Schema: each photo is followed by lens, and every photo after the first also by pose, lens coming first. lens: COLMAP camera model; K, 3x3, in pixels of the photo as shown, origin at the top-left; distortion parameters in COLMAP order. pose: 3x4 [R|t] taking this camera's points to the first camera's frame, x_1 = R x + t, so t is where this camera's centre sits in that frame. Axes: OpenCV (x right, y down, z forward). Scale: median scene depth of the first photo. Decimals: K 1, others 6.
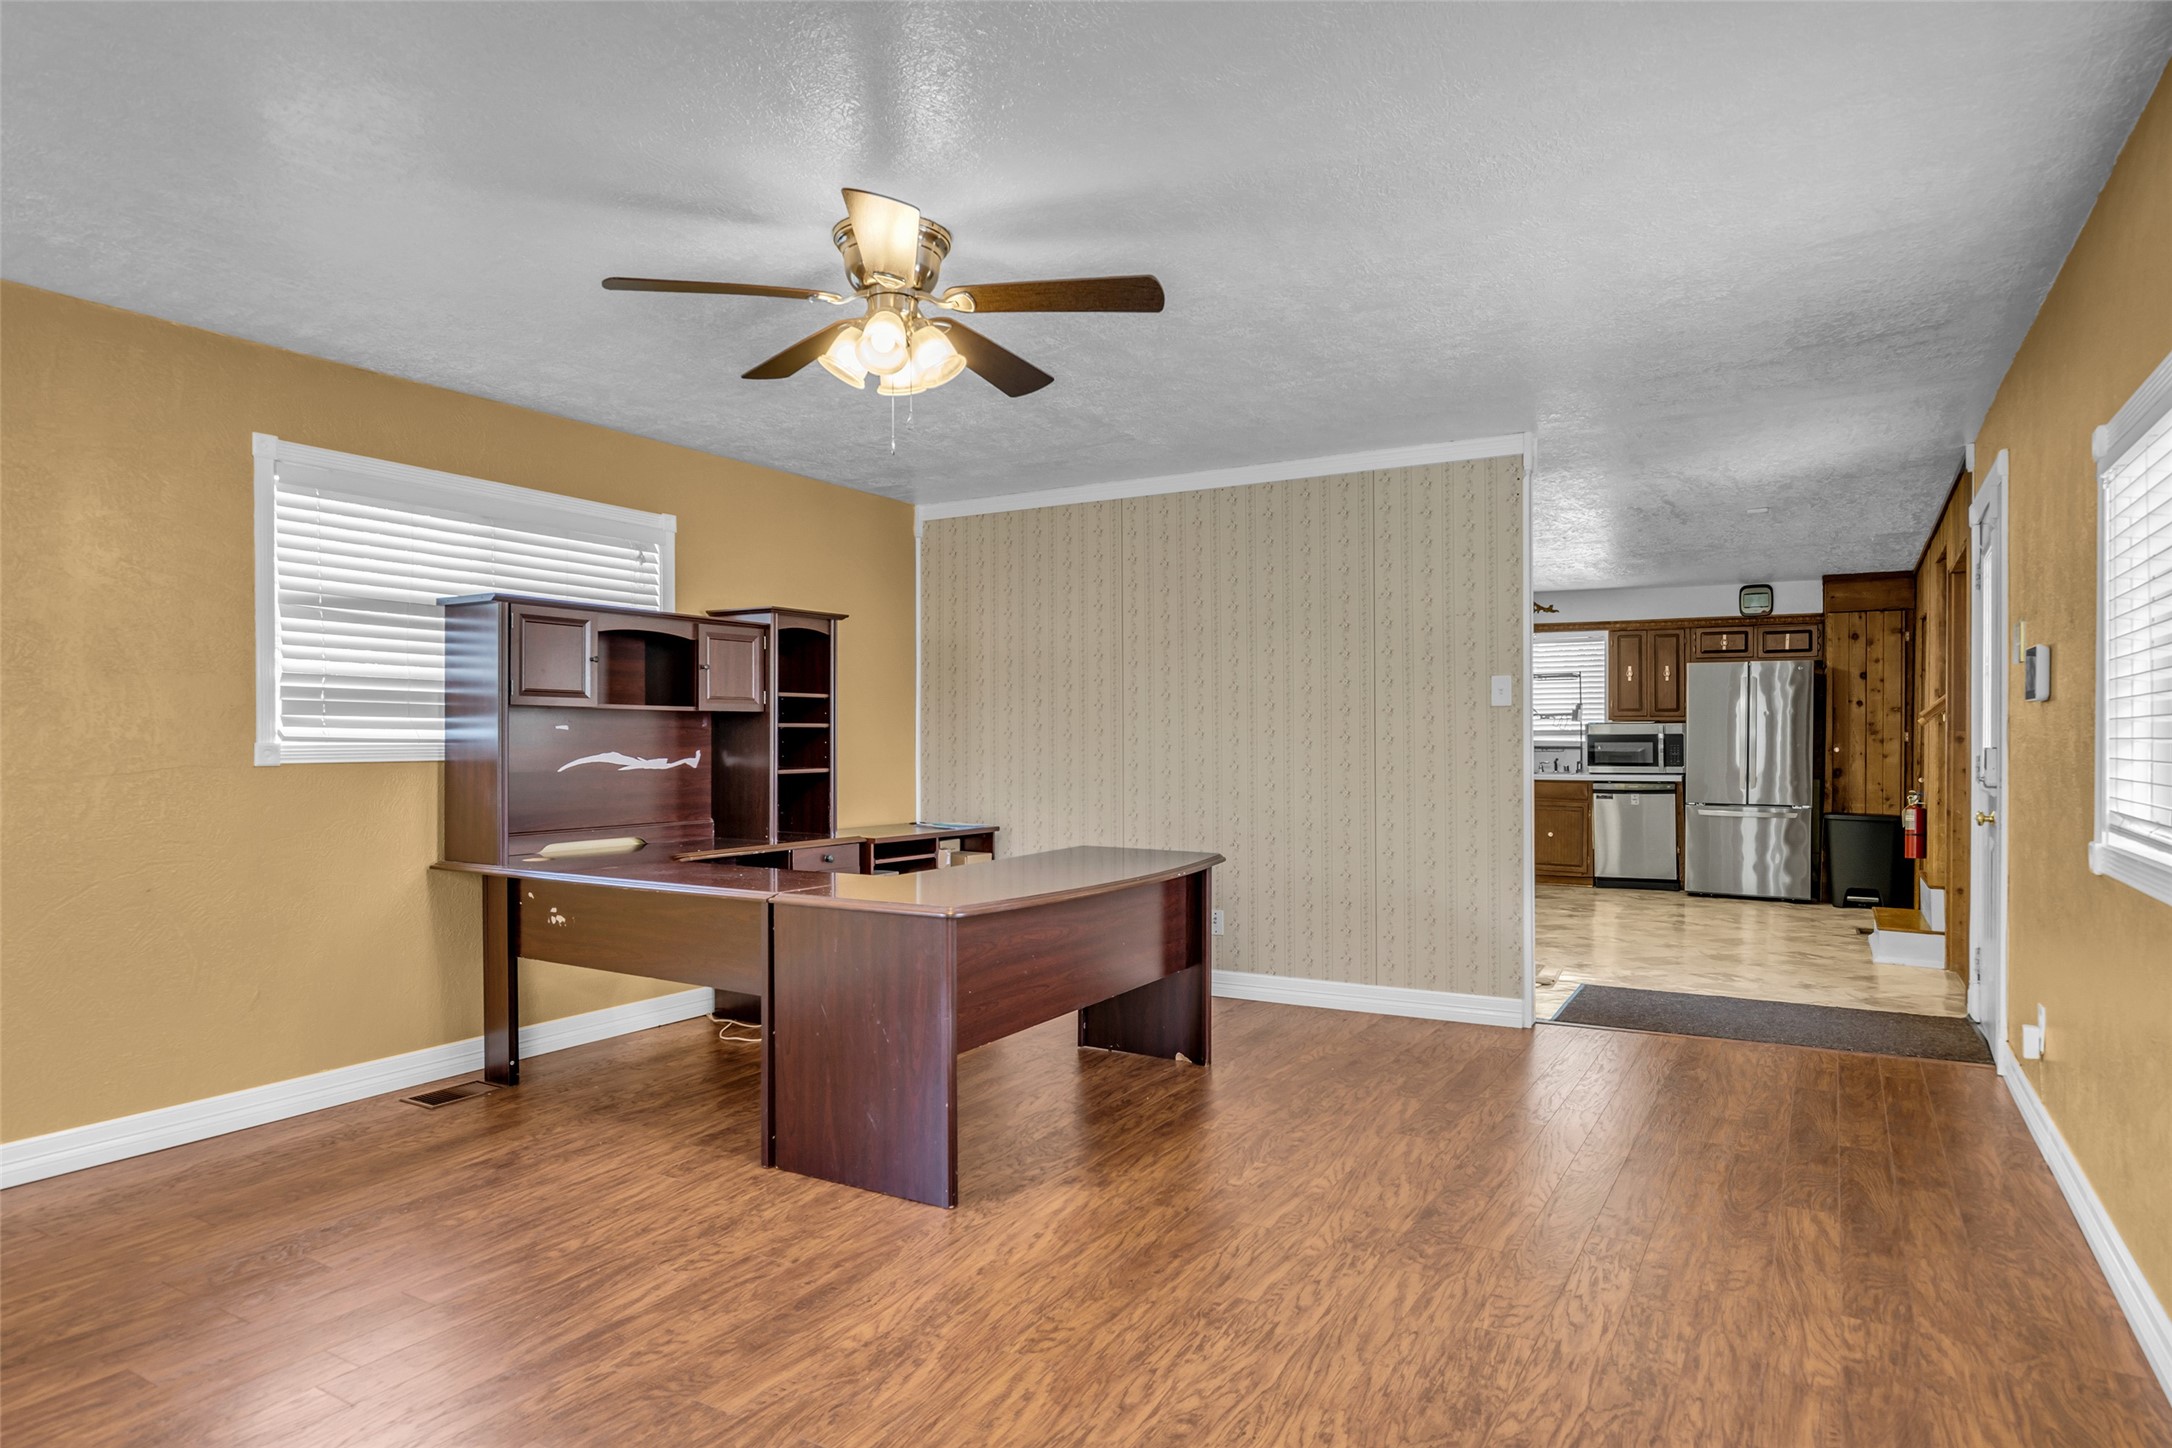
lens RADIAL K [[1229.2, 0, 1088.0], [0, 1229.2, 731.8], [0, 0, 1]] dist [0.001572, 0.000694]
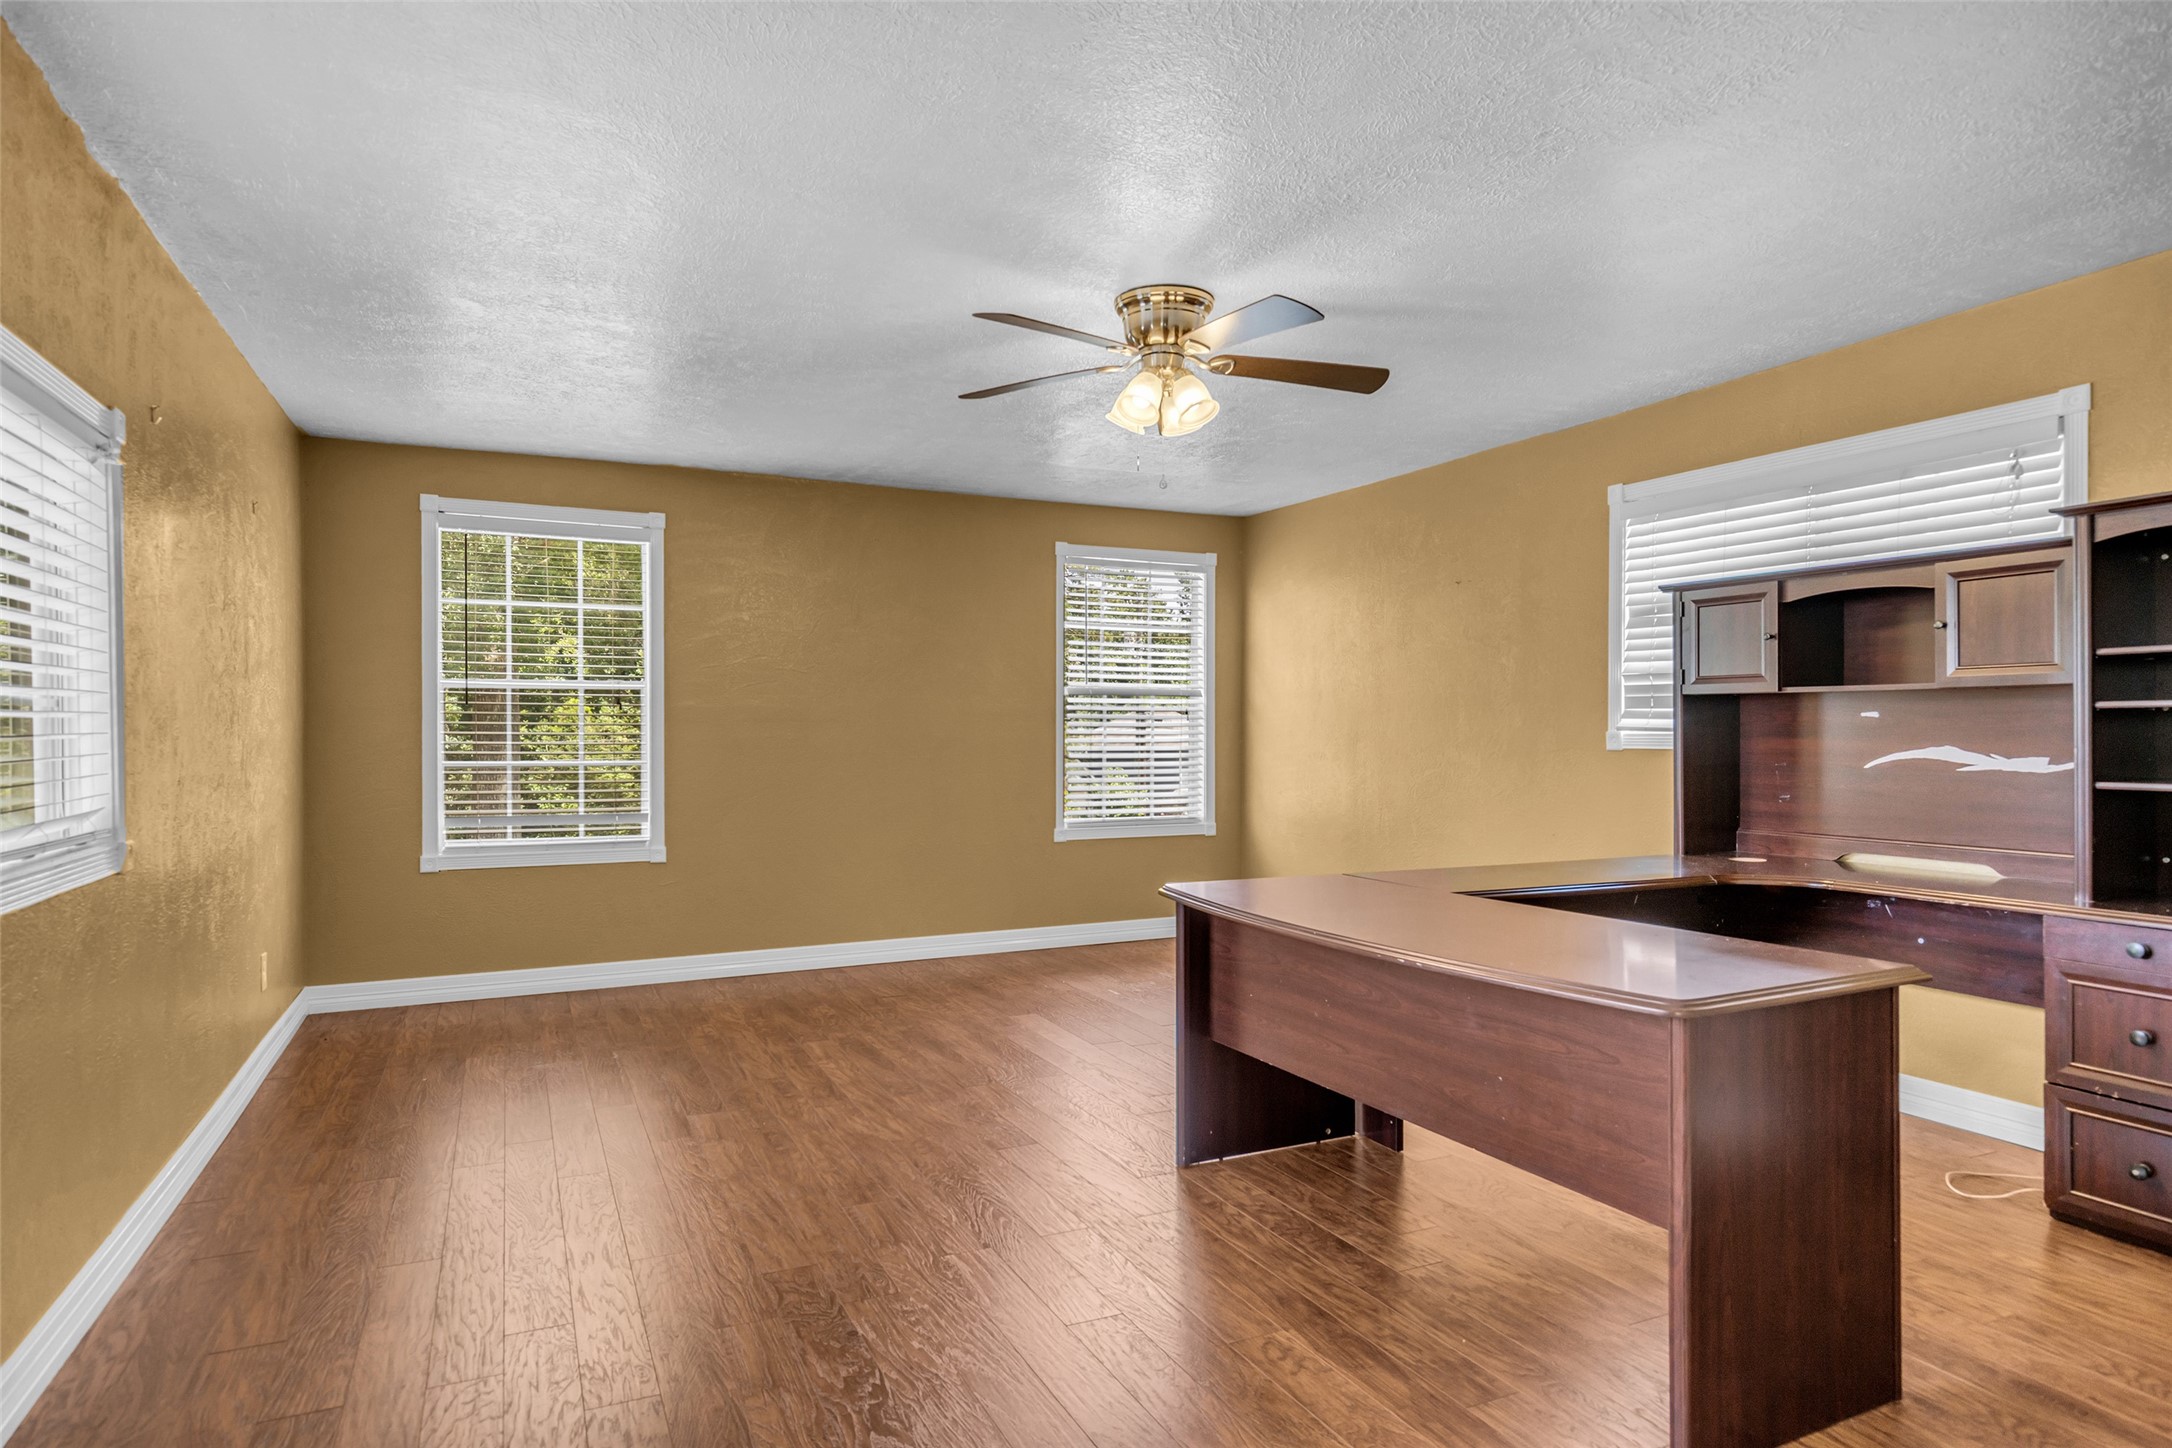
lens RADIAL K [[1267.7, 0, 1086.0], [0, 1267.7, 724.0], [0, 0, 1]] dist [-0.002489, 0.001412]
pose [[-0.560570, -0.002433, -0.828104, 0.686855], [0.006097, 0.999956, -0.007066, 0.006645], [0.828085, -0.009010, -0.560531, 1.256294]]
